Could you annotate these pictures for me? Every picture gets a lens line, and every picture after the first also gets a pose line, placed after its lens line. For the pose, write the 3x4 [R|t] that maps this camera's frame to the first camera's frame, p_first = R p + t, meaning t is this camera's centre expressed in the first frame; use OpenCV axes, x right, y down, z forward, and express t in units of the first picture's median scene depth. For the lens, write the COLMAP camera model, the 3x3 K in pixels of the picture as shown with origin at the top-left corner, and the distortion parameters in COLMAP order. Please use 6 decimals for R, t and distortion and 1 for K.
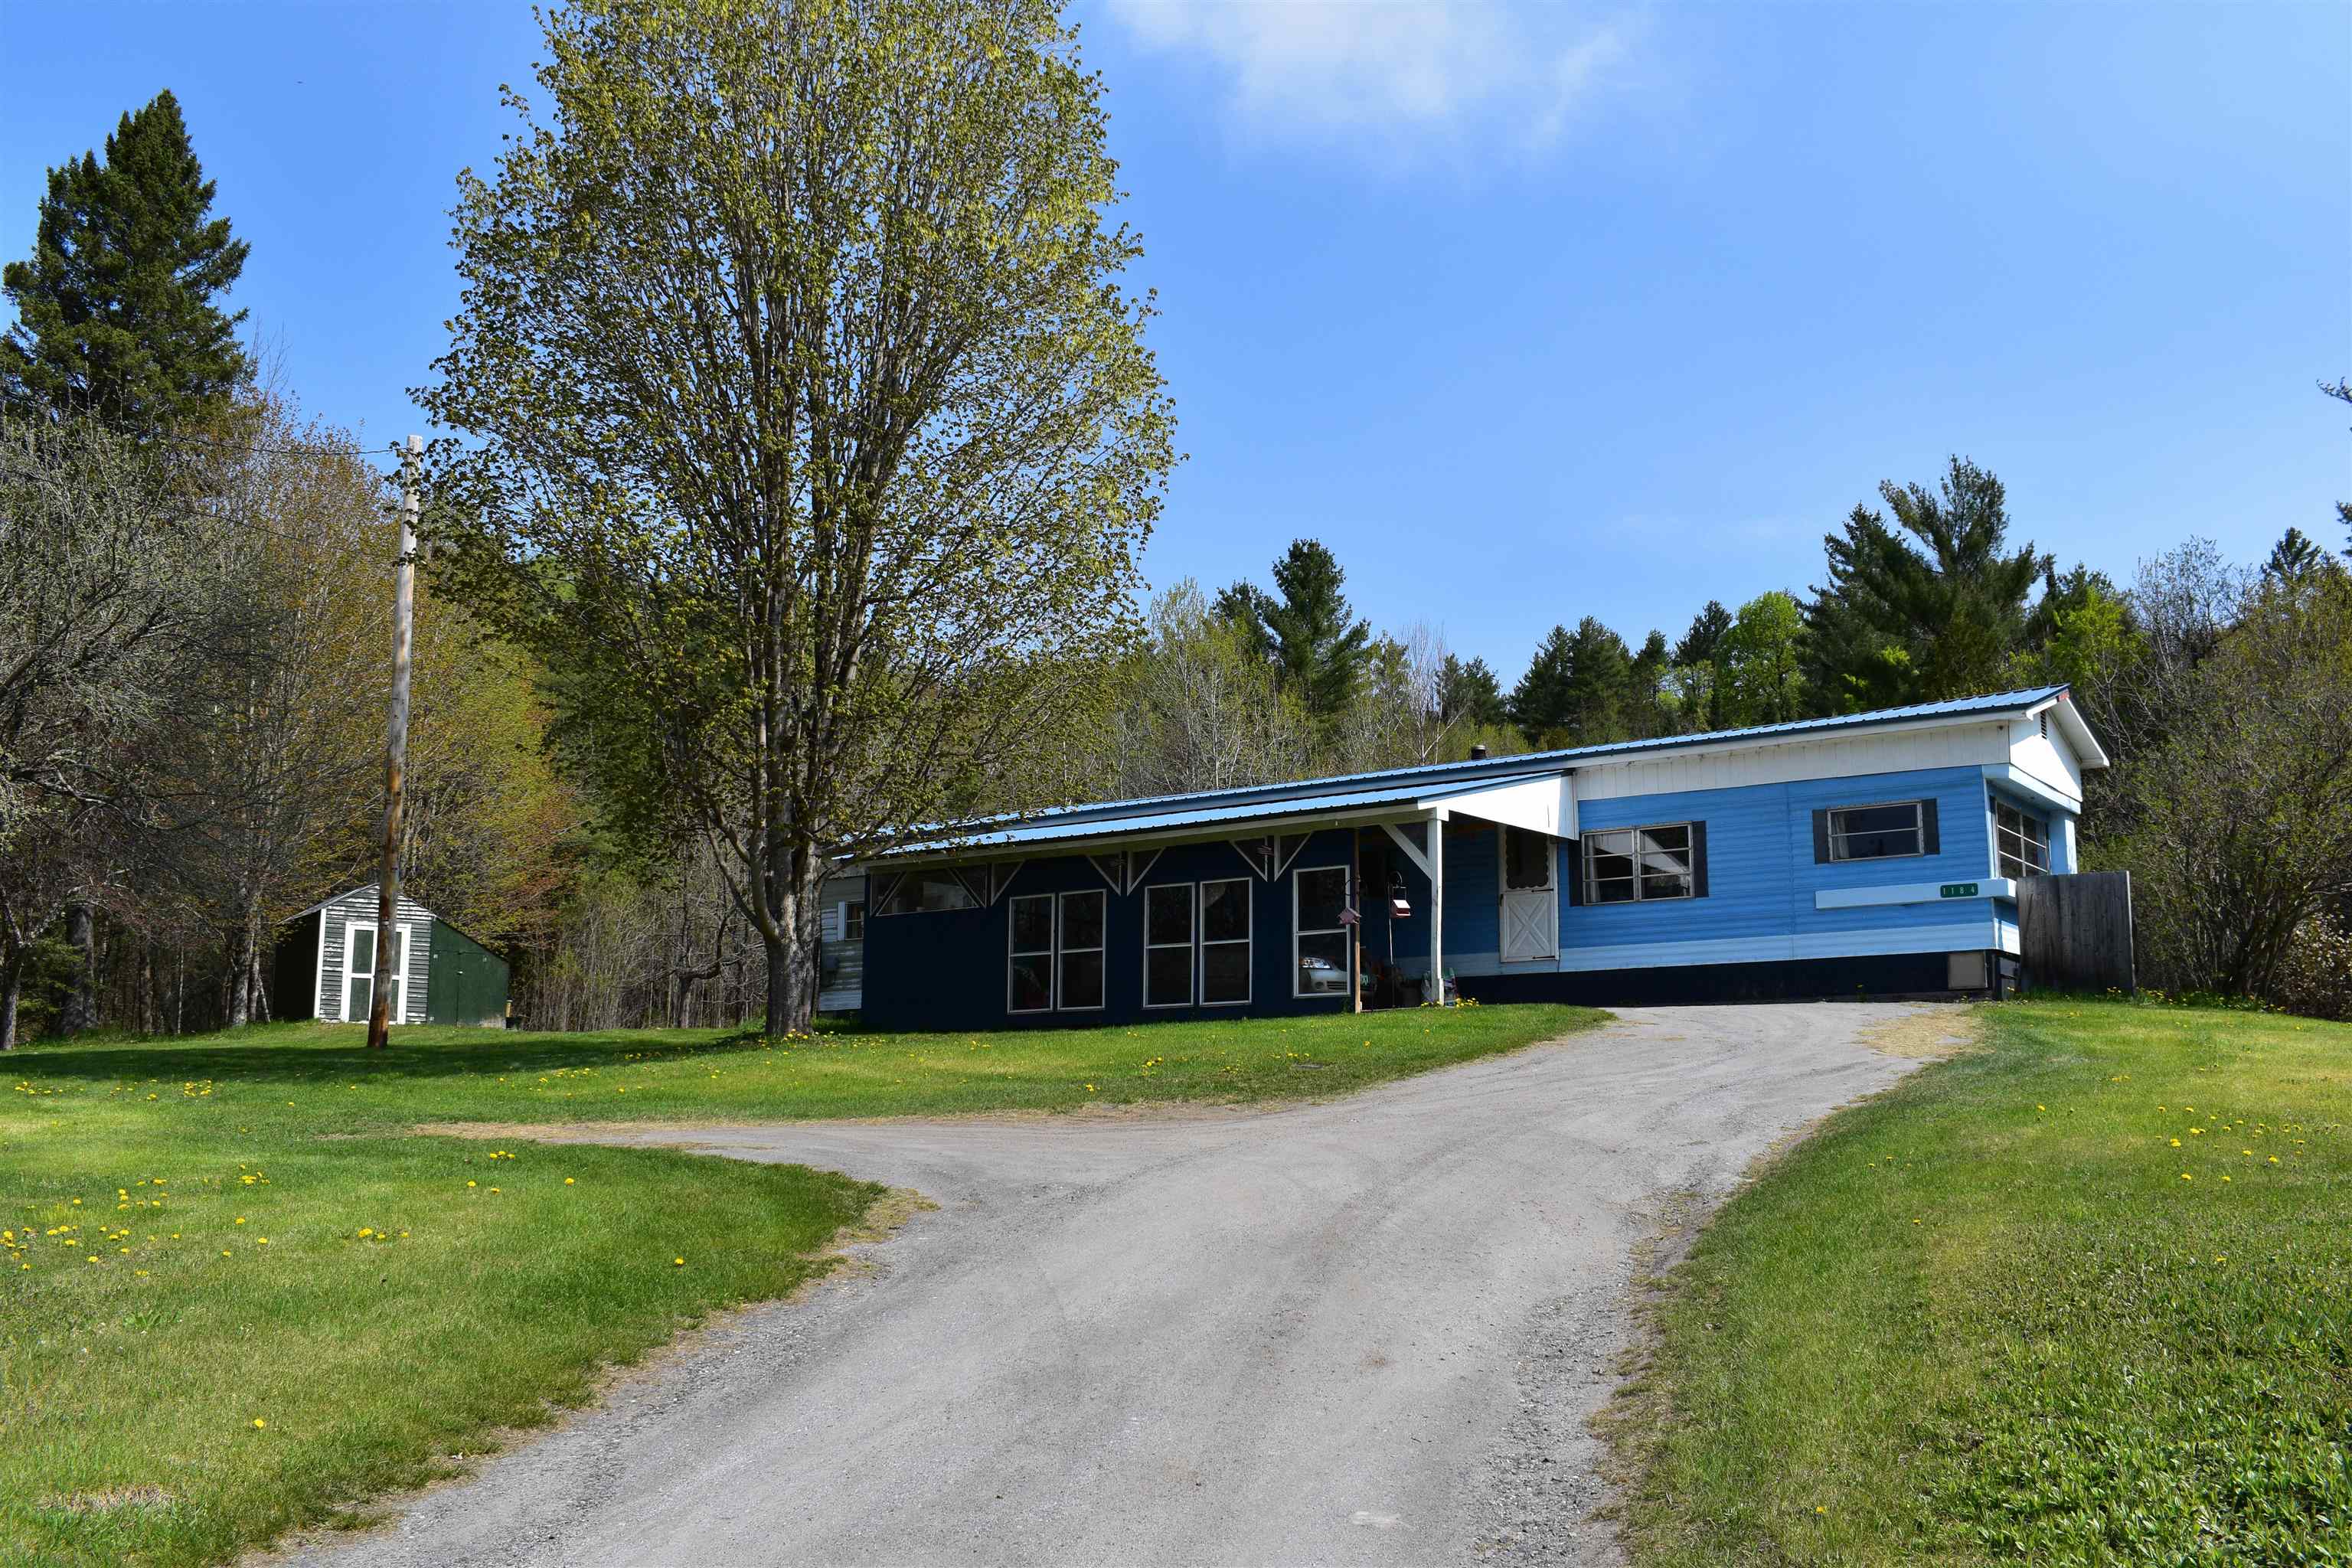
lens RADIAL K [[2037.5, 0, 1176.0], [0, 2037.5, 784.0], [0, 0, 1]] dist [-0.072268, 0.001718]
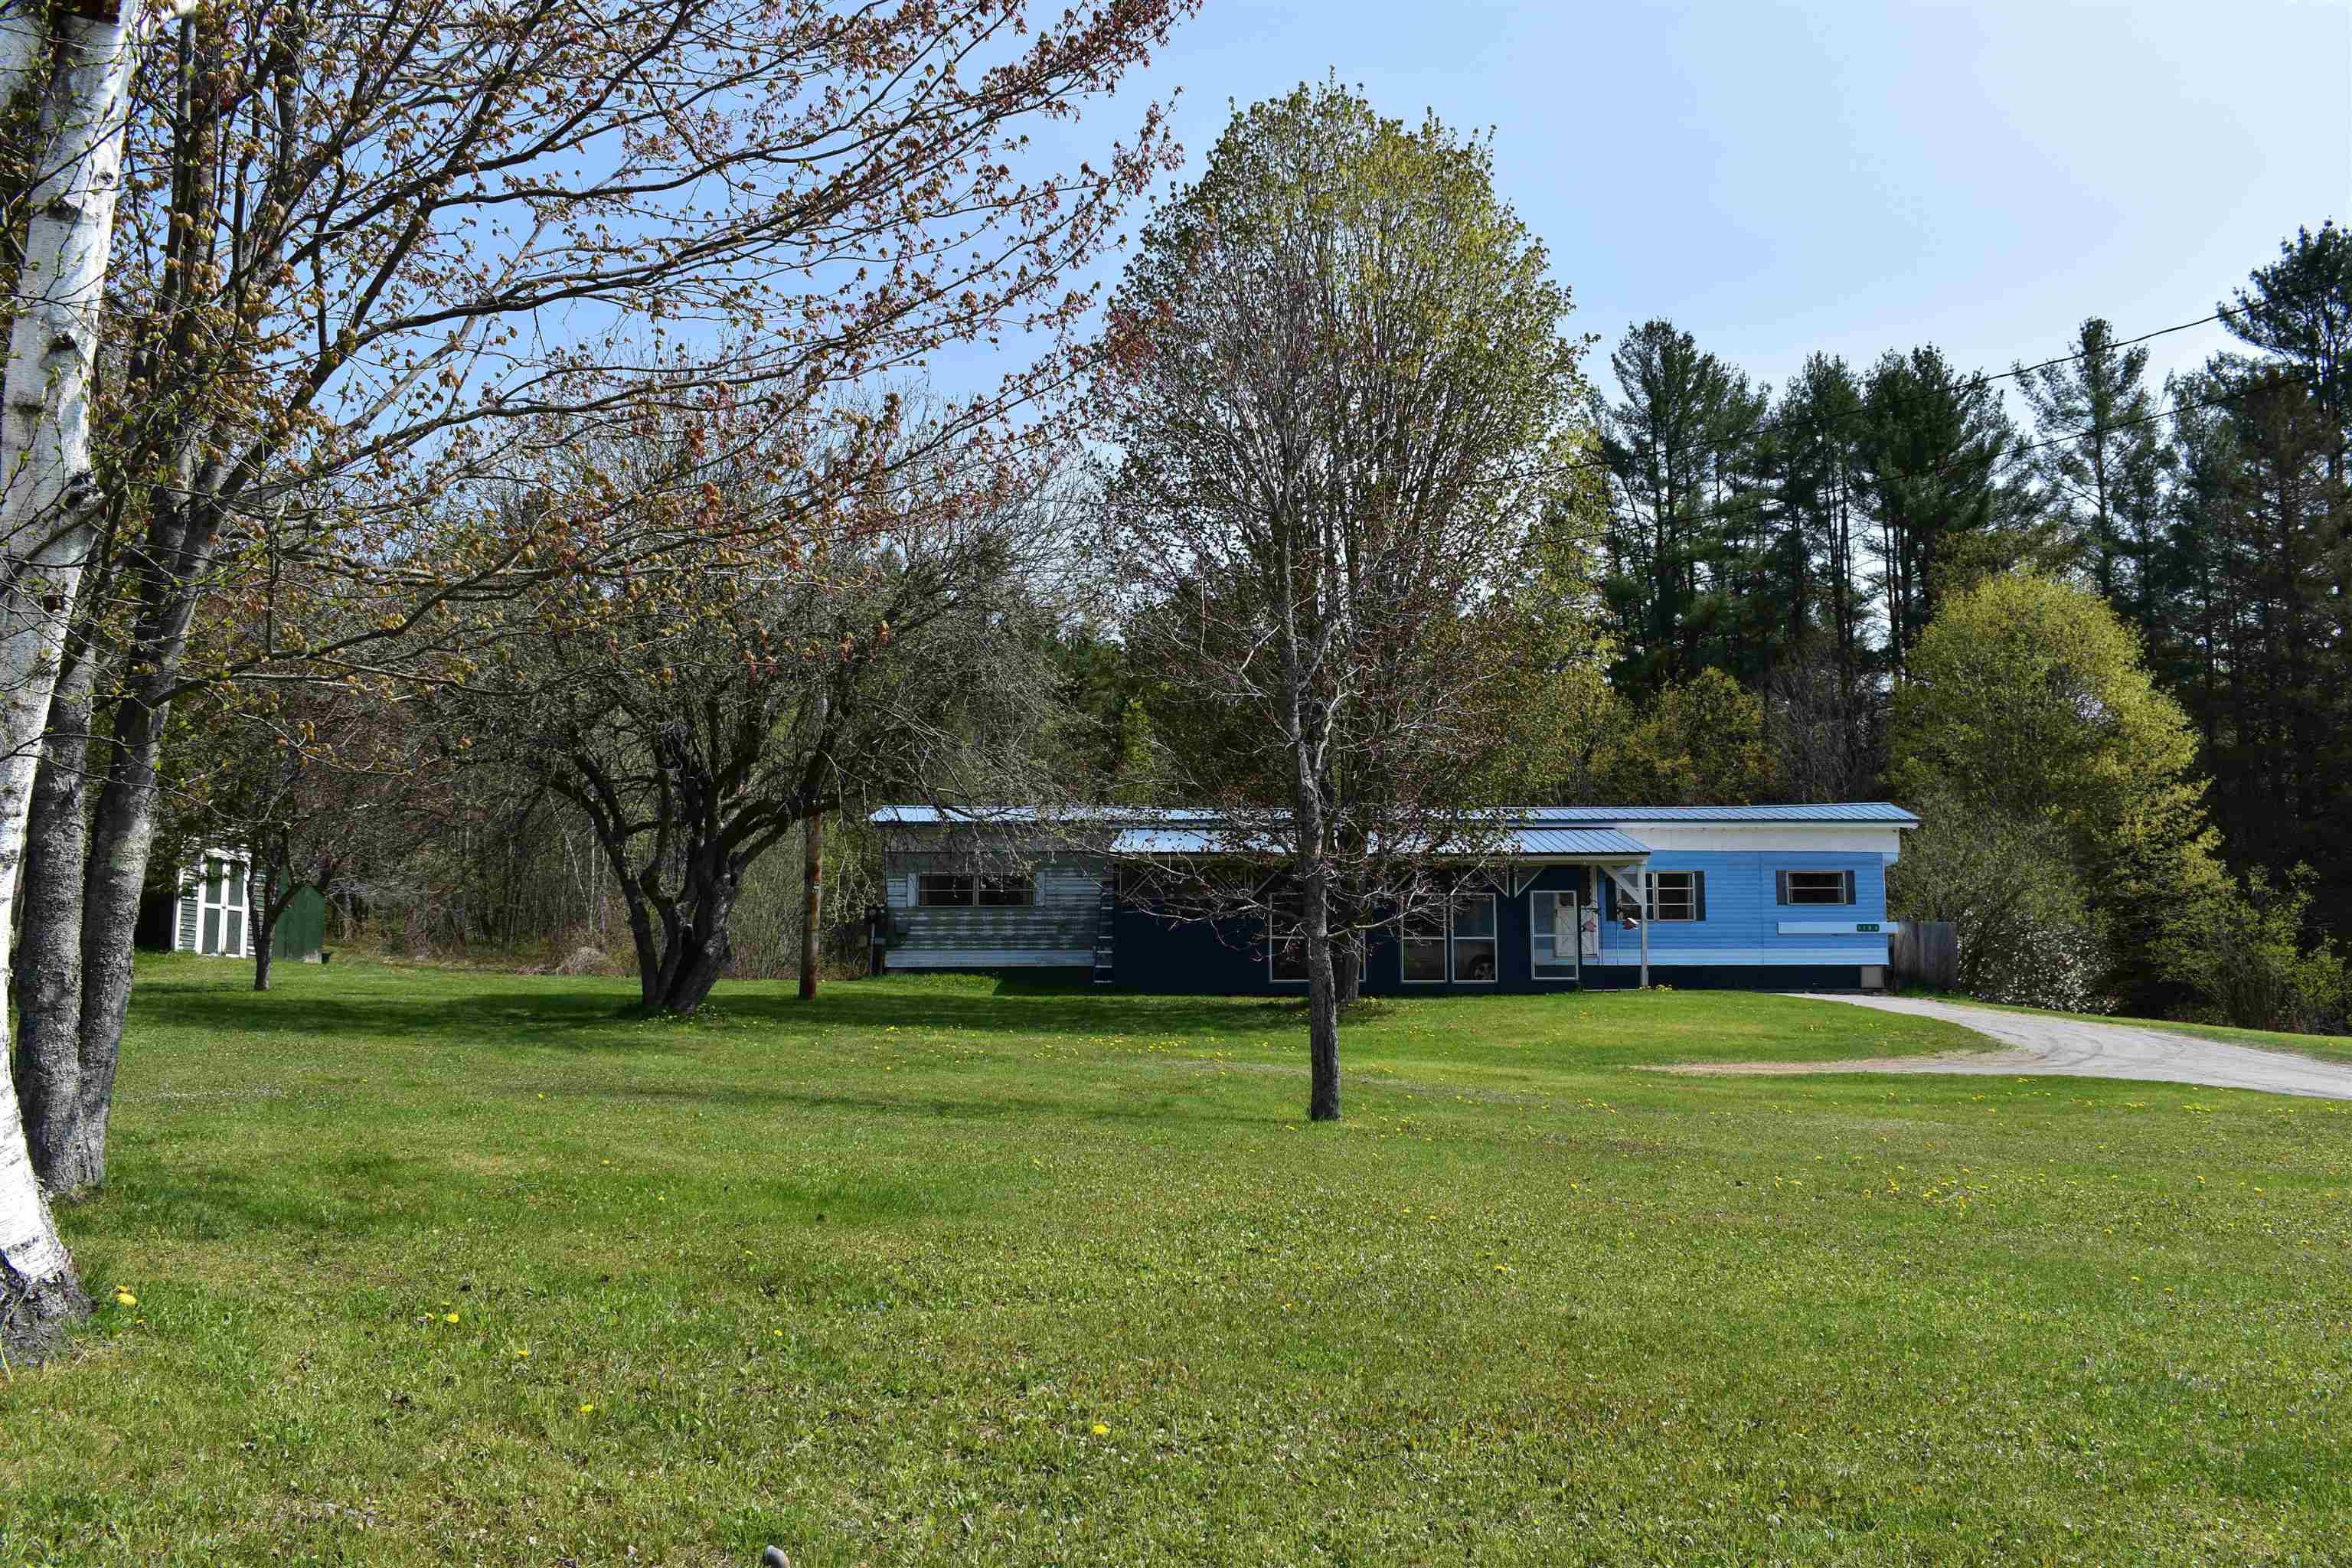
lens RADIAL K [[2037.5, 0, 1176.0], [0, 2037.5, 784.0], [0, 0, 1]] dist [-0.072268, 0.001718]
pose [[0.826028, 0.081647, 0.557684, -0.896802], [-0.096687, 0.995312, -0.002507, -0.004843], [-0.555274, -0.051849, 0.830049, -0.046512]]
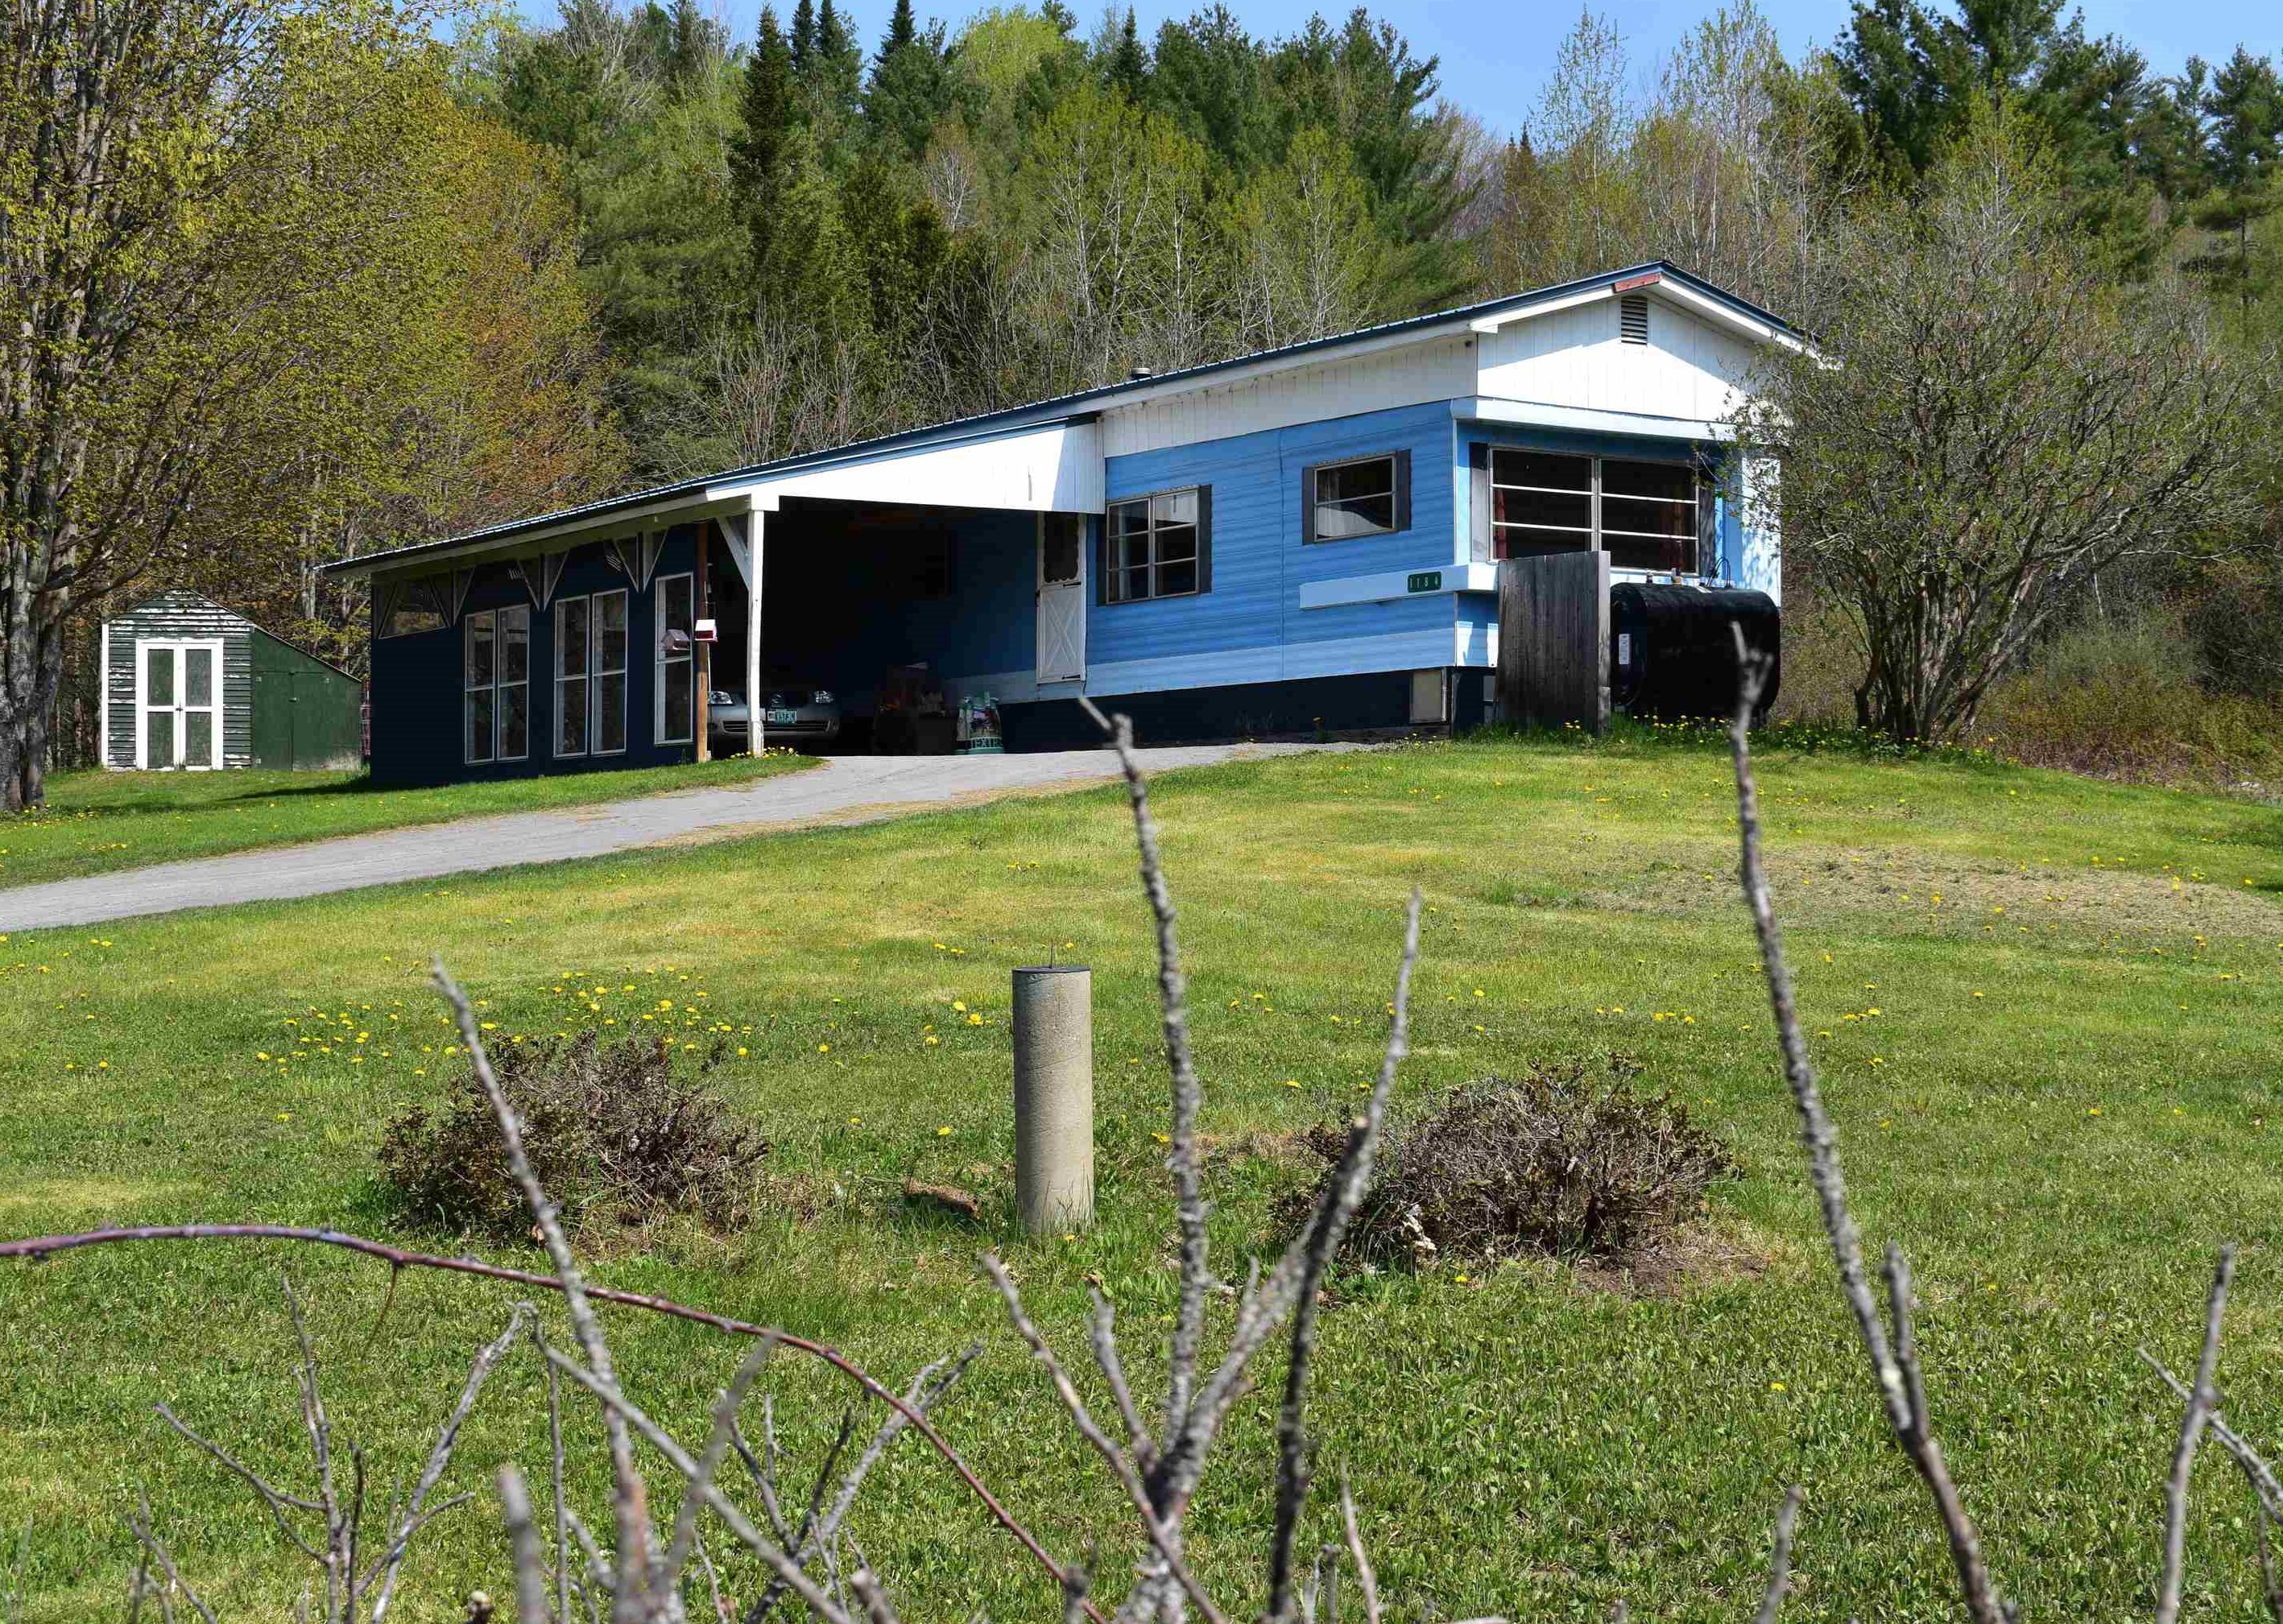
lens RADIAL K [[3276.7, 0, 1235.3], [0, 3276.7, 809.1], [0, 0, 1]] dist [-0.015257, -0.091605]
pose [[0.949574, -0.014361, -0.313215, 0.603136], [0.061917, 0.987868, 0.142421, -0.031071], [0.307370, -0.154633, 0.938942, -0.086165]]
